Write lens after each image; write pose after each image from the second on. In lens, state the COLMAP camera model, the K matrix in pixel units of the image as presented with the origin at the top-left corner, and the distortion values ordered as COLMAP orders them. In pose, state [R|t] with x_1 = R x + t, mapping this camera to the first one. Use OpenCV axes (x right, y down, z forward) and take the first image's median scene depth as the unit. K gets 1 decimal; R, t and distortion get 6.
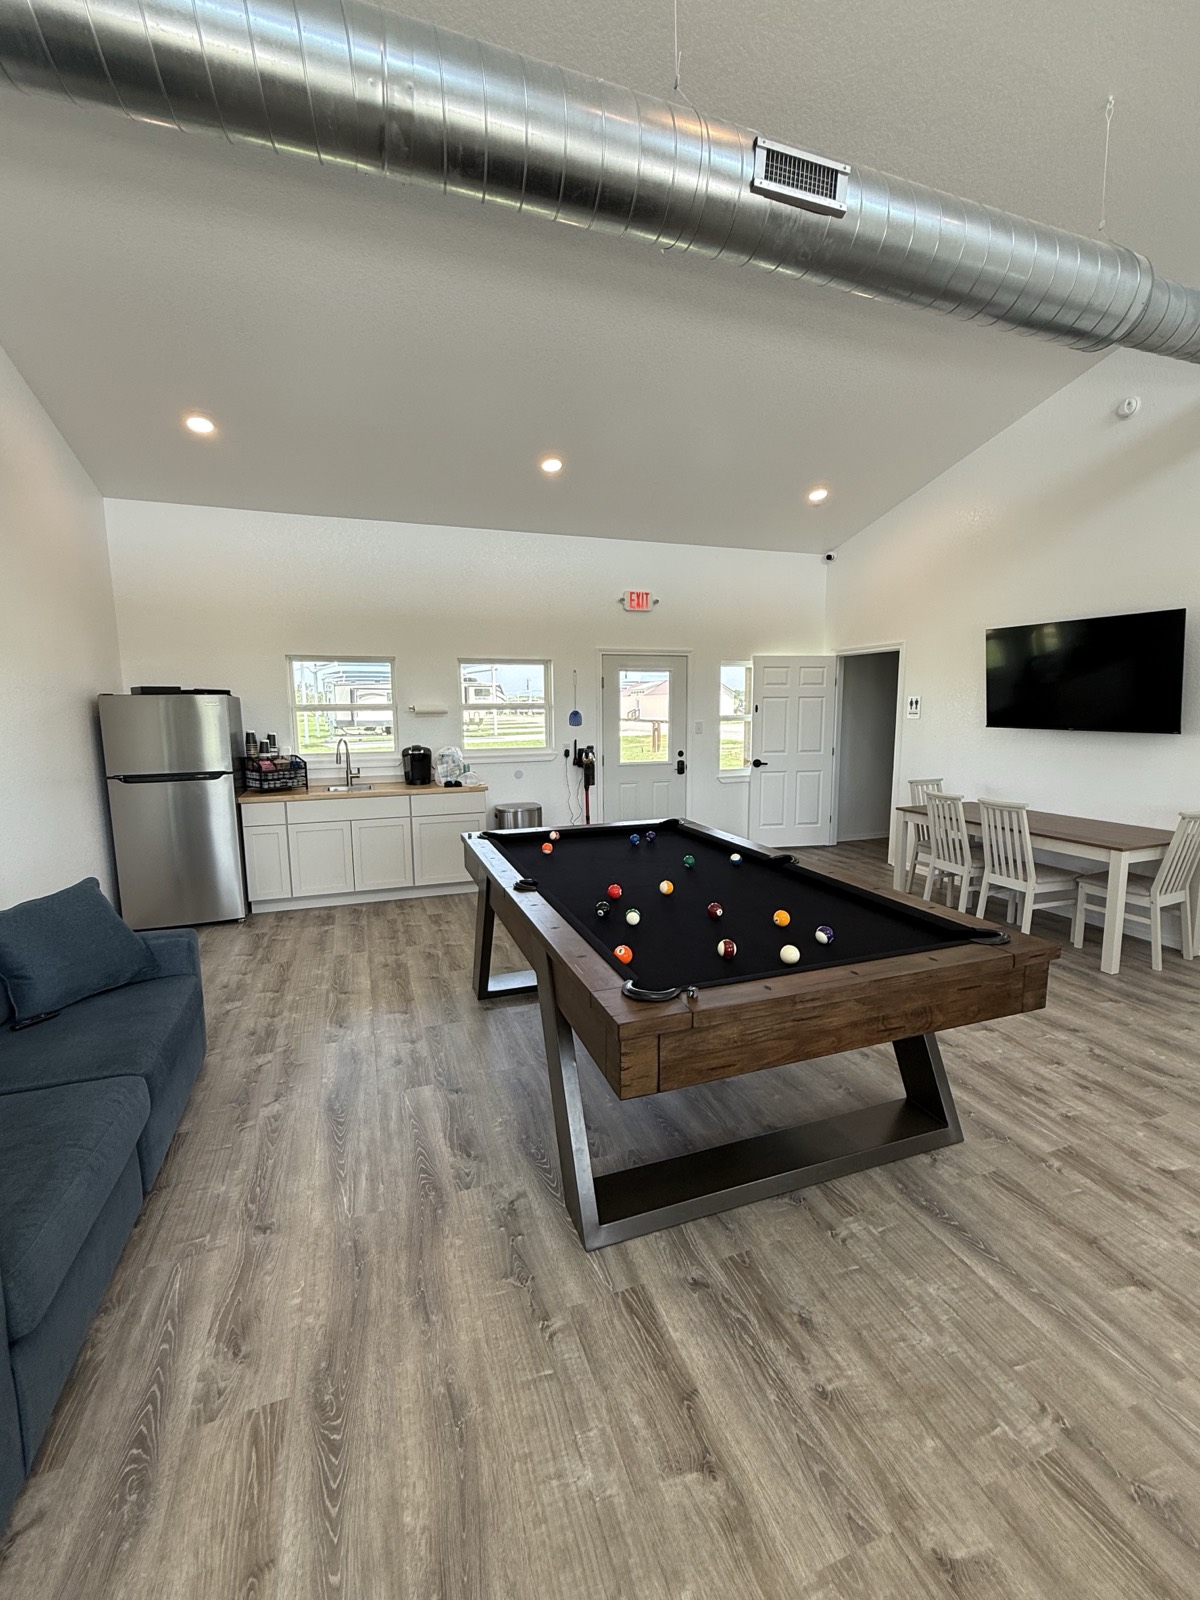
lens RADIAL K [[669.8, 0, 600.0], [0, 669.8, 800.0], [0, 0, 1]] dist [0.000102, -0.000001]
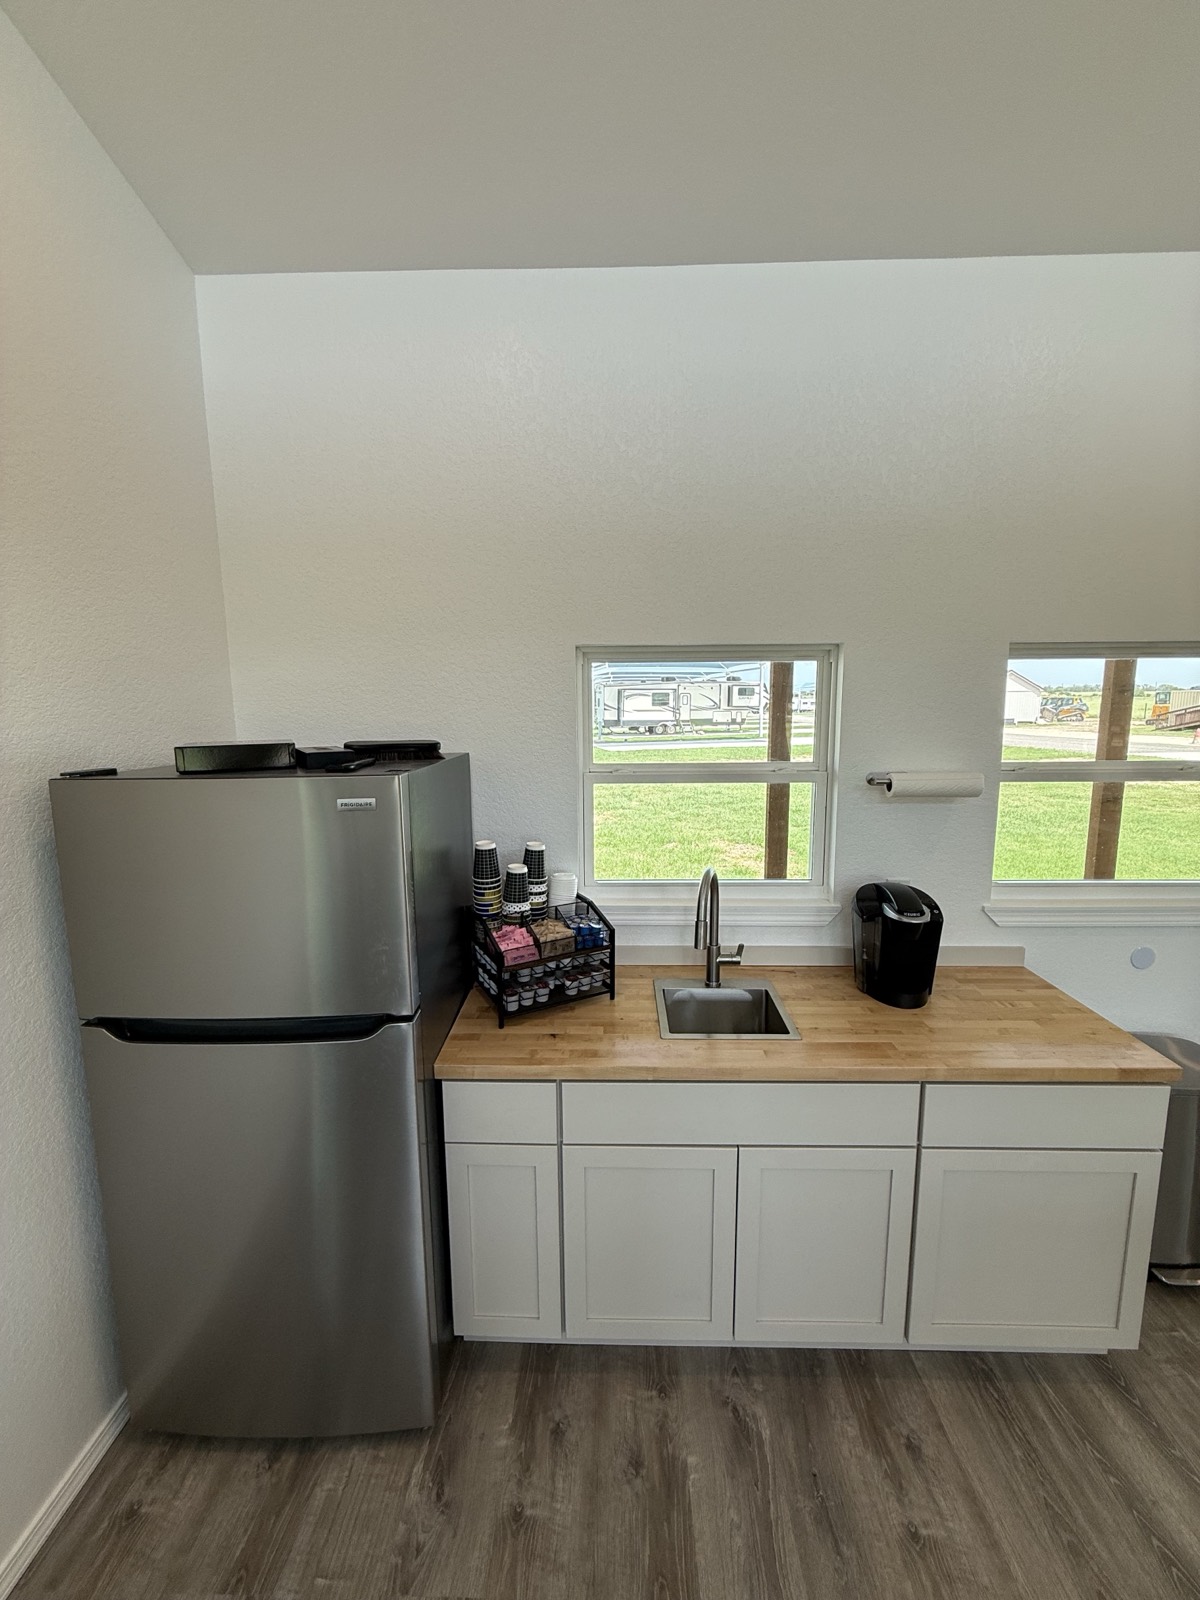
lens RADIAL K [[646.6, 0, 600.0], [0, 646.6, 800.0], [0, 0, 1]] dist [0.001215, -0.000031]
pose [[0.930684, 0.051372, -0.362200, -0.317568], [-0.048099, 0.998679, 0.018055, -0.135602], [0.362649, 0.000618, 0.931925, 0.657658]]
